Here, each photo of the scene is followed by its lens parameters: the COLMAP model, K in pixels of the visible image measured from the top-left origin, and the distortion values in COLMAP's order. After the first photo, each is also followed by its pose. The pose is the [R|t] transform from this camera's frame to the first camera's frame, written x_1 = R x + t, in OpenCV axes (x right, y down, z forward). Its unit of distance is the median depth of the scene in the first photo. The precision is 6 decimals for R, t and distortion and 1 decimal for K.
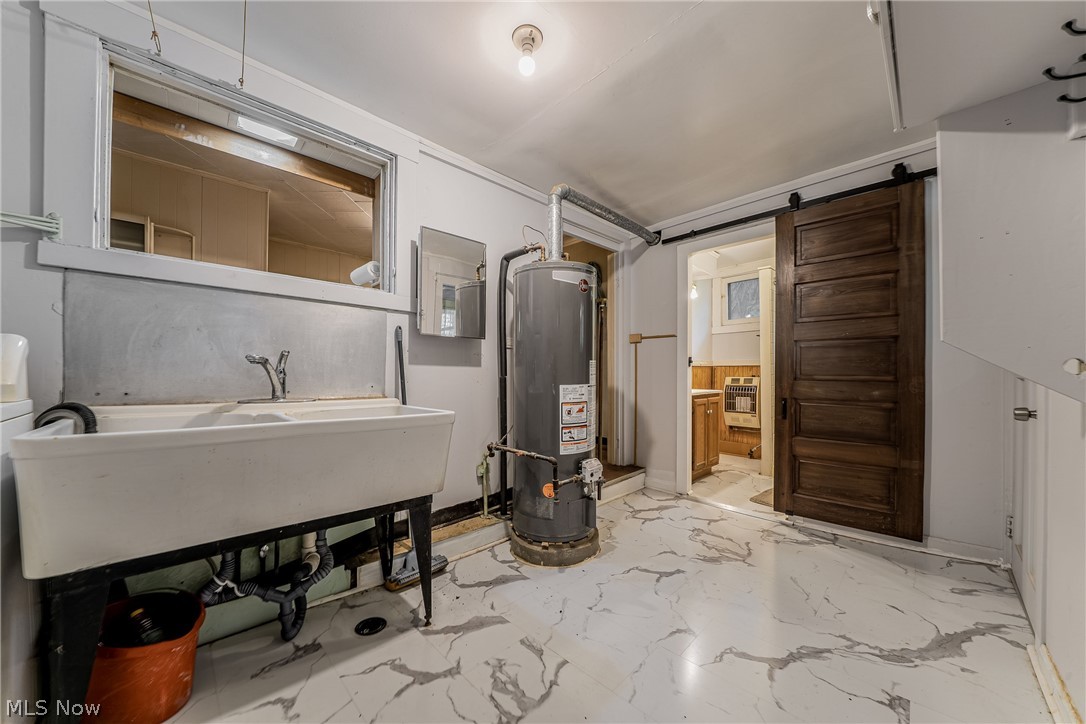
lens RADIAL K [[378.0, 0, 540.9], [0, 378.0, 371.7], [0, 0, 1]] dist [-0.019723, 0.000132]
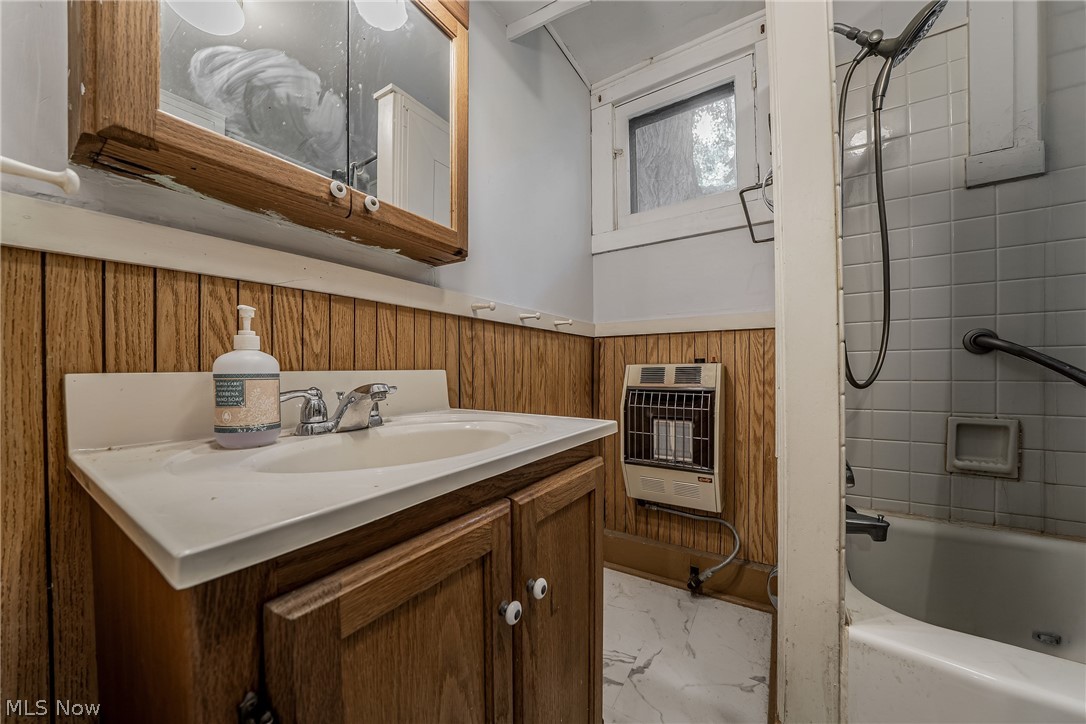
lens RADIAL K [[378.0, 0, 540.5], [0, 378.0, 365.7], [0, 0, 1]] dist [-0.019723, 0.000132]
pose [[0.971911, -0.008728, 0.235187, 0.329486], [0.007857, 0.999958, 0.004640, 0.012981], [-0.235217, -0.002662, 0.971939, 0.674714]]
